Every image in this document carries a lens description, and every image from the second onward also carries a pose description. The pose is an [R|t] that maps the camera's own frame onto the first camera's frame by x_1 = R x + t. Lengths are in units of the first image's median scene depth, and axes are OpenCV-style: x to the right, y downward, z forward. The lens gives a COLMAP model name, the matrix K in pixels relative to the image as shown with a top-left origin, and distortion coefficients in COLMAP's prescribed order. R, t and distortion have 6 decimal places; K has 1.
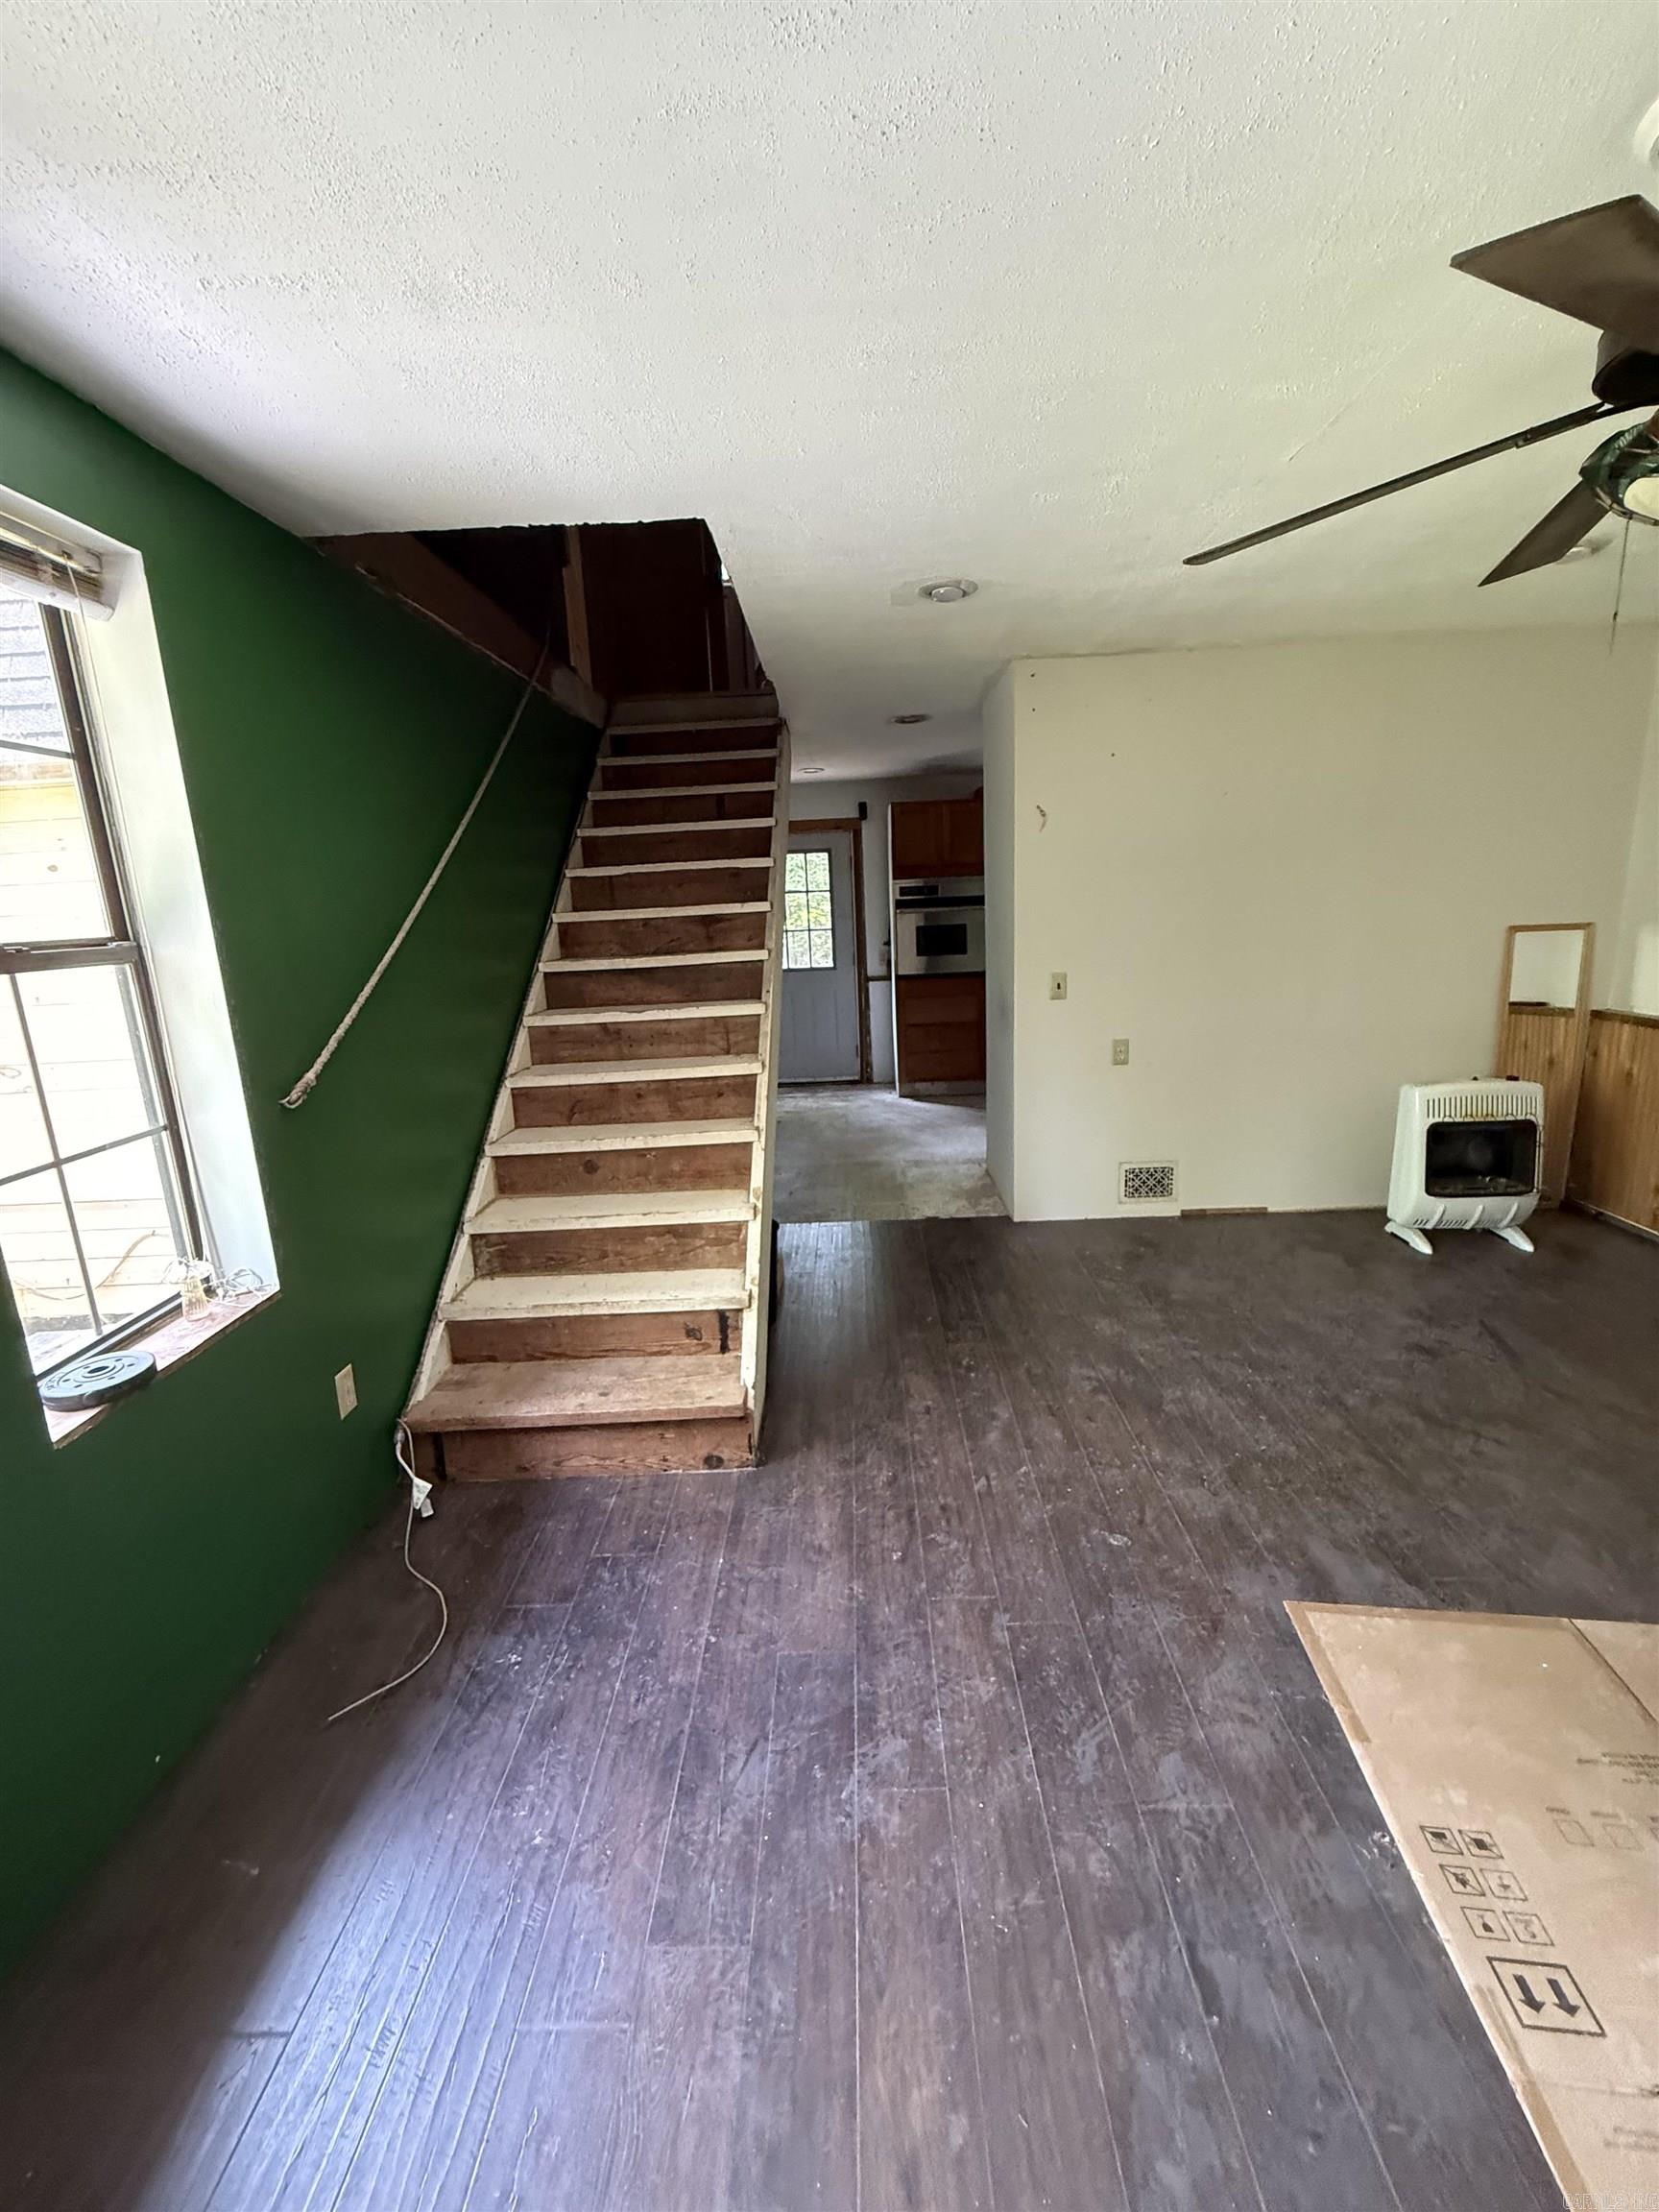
lens RADIAL K [[882.8, 0, 830.9], [0, 882.8, 1093.5], [0, 0, 1]] dist [0.000723, 0.000274]
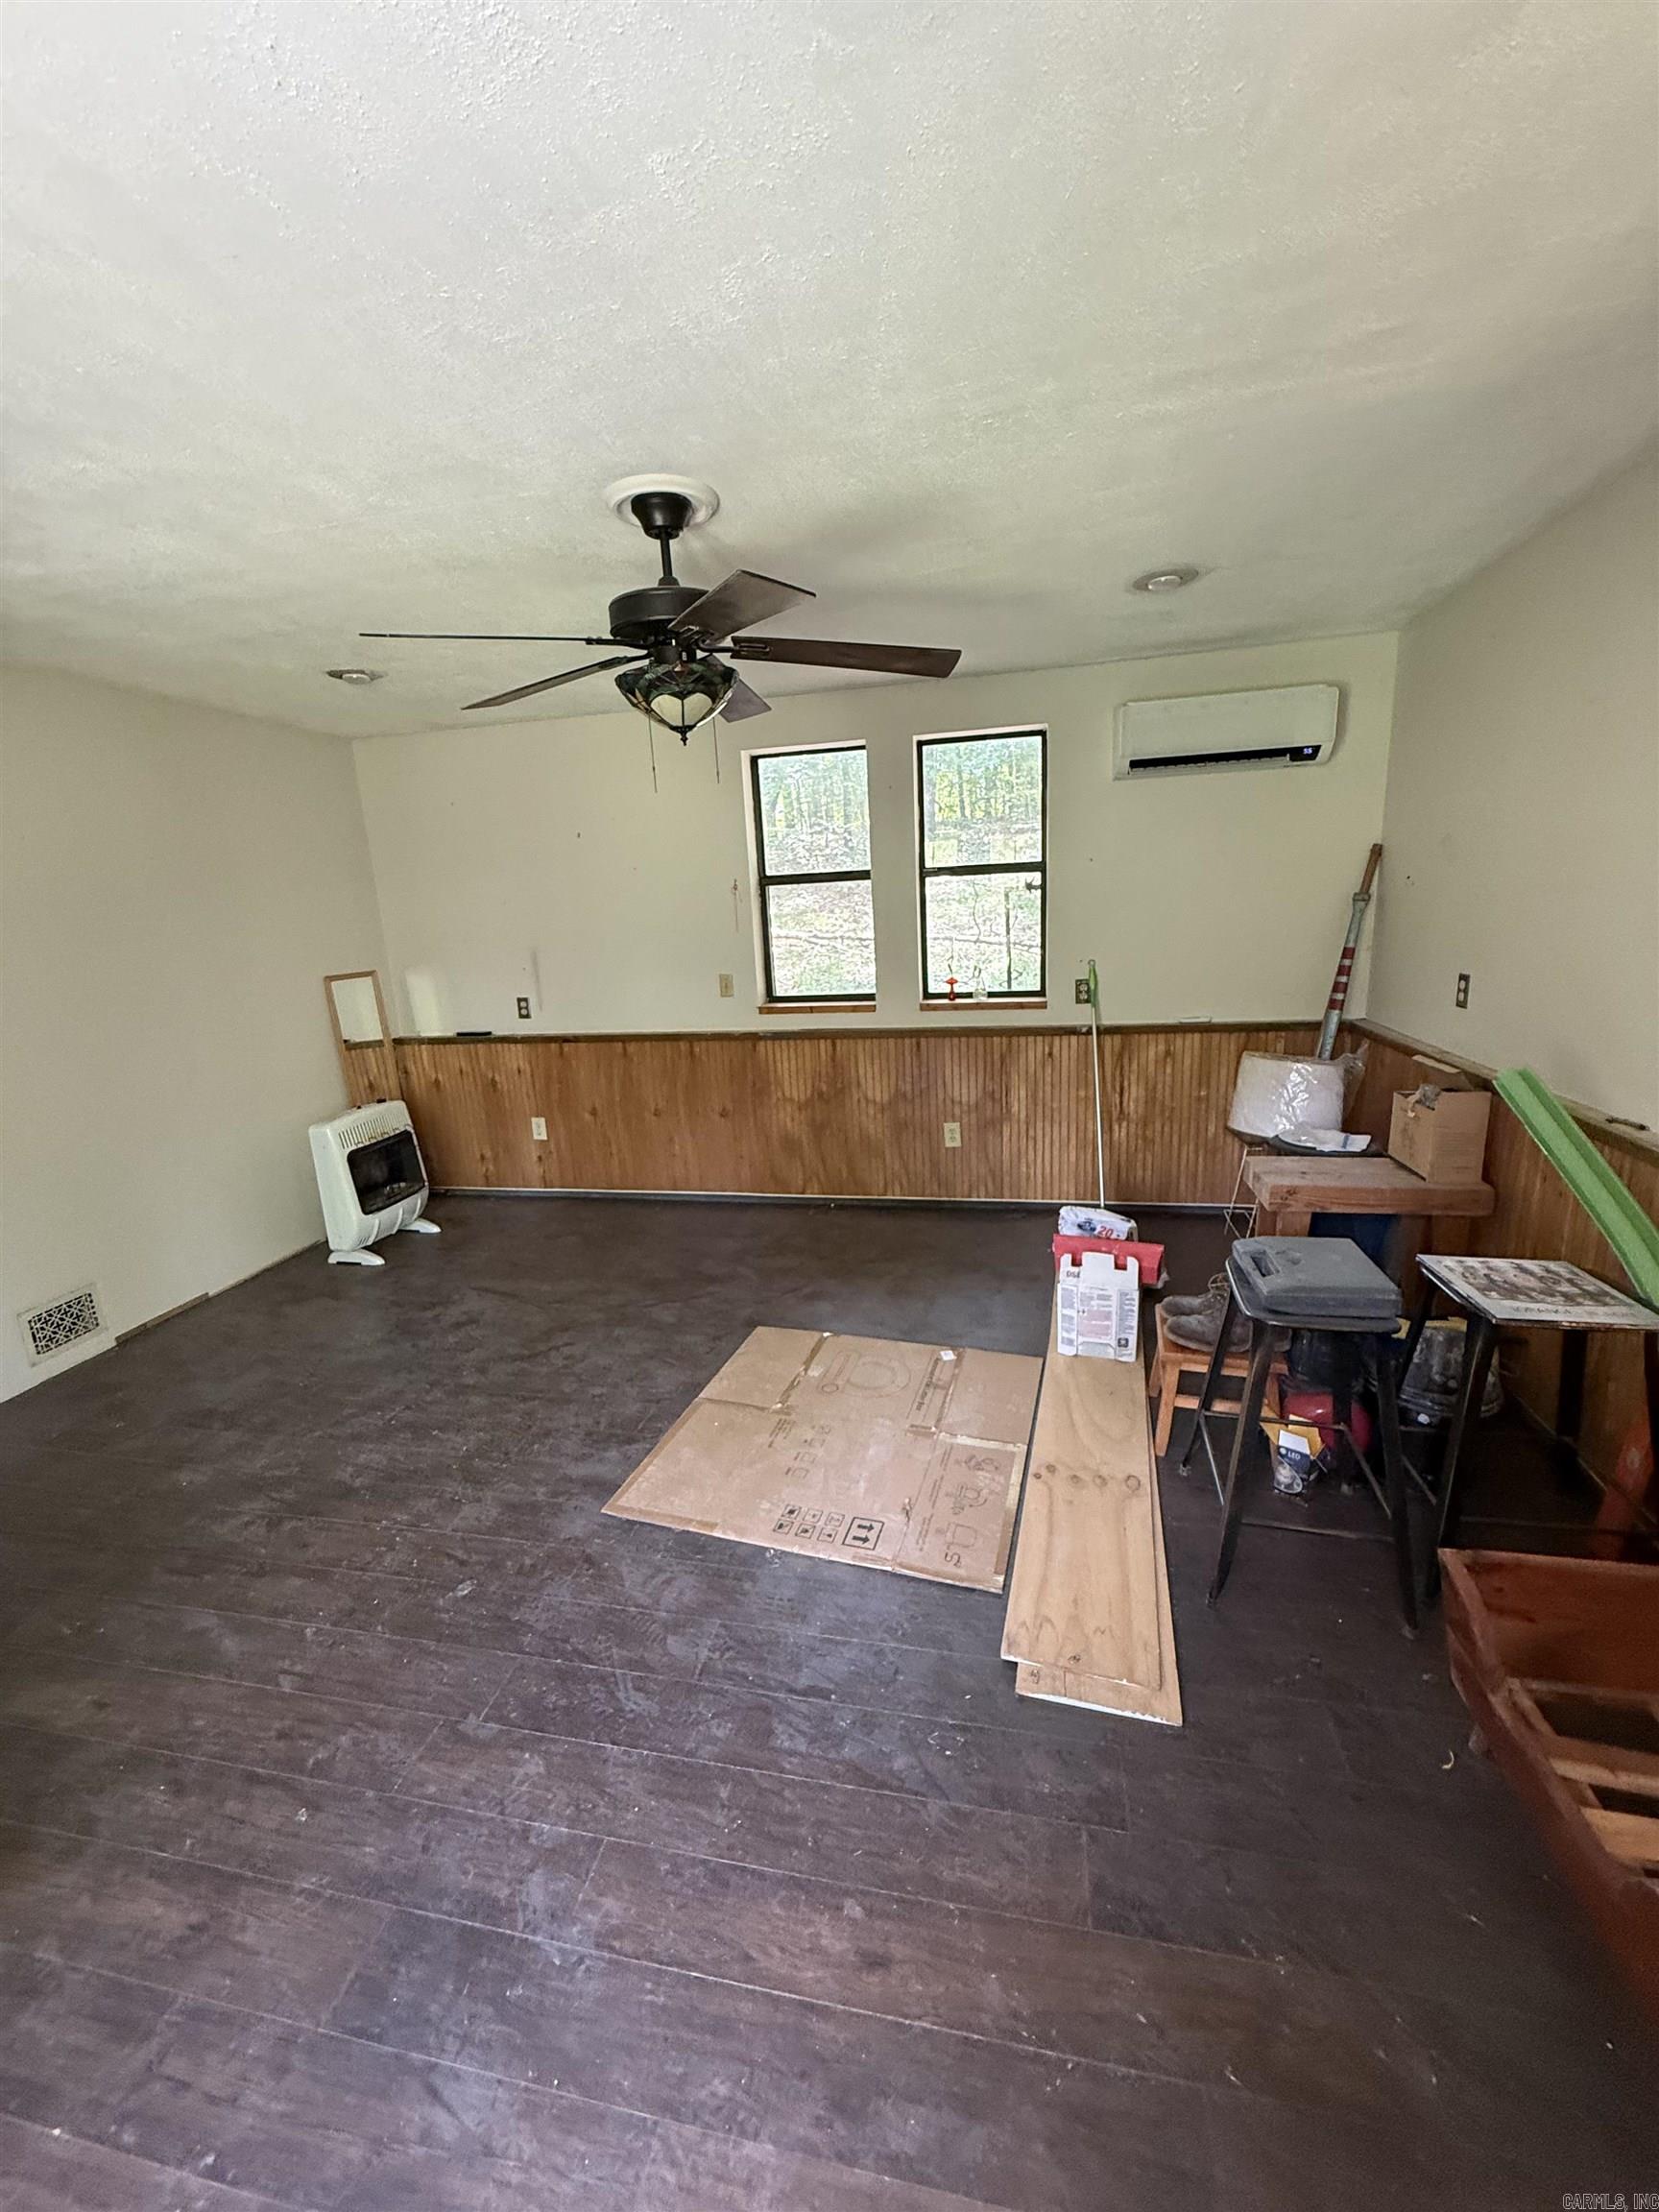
lens RADIAL K [[882.8, 0, 829.2], [0, 882.8, 1112.5], [0, 0, 1]] dist [0.000723, 0.000274]
pose [[0.191279, -0.200549, 0.960829, -0.456828], [0.247877, 0.957044, 0.150413, -0.055856], [-0.949721, 0.209397, 0.232774, 0.275650]]
